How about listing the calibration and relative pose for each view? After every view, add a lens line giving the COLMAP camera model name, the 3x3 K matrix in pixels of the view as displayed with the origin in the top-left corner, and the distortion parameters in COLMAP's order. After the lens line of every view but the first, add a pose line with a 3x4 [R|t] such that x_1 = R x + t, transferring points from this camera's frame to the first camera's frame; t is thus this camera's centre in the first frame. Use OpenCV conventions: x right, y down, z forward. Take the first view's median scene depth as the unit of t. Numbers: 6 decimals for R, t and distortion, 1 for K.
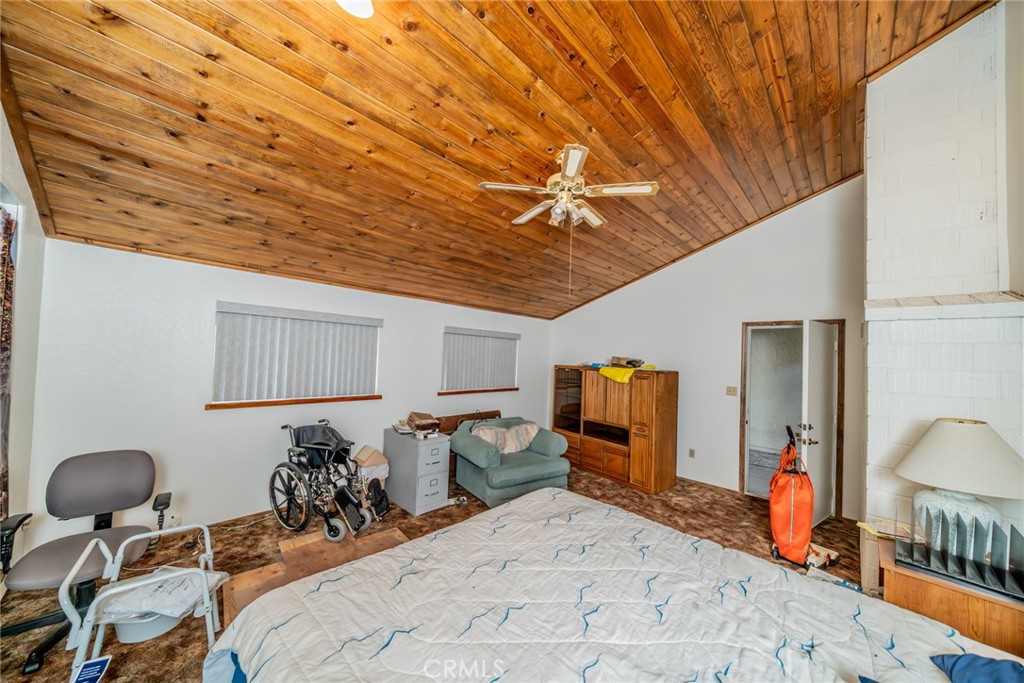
lens RADIAL K [[353.3, 0, 513.3], [0, 353.3, 346.3], [0, 0, 1]] dist [-0.000159, -0.000008]
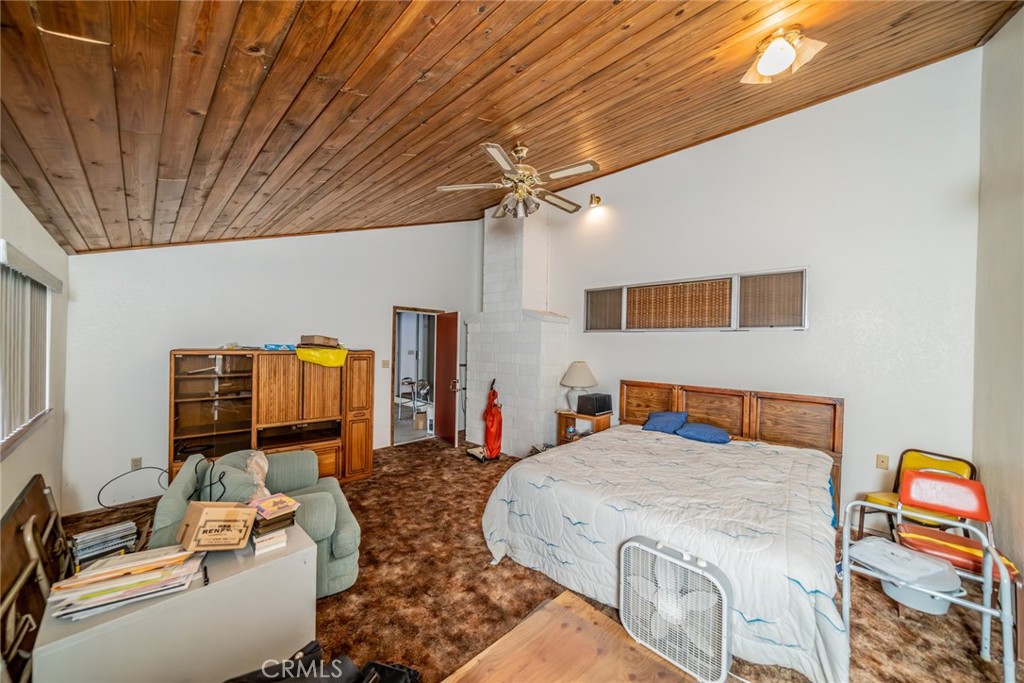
lens RADIAL K [[353.3, 0, 513.4], [0, 353.3, 342.3], [0, 0, 1]] dist [-0.000159, -0.000008]
pose [[-0.007090, -0.037656, 0.999266, -0.592012], [-0.037279, 0.998606, 0.037366, -0.003586], [-0.999280, -0.036987, -0.008484, 0.643737]]
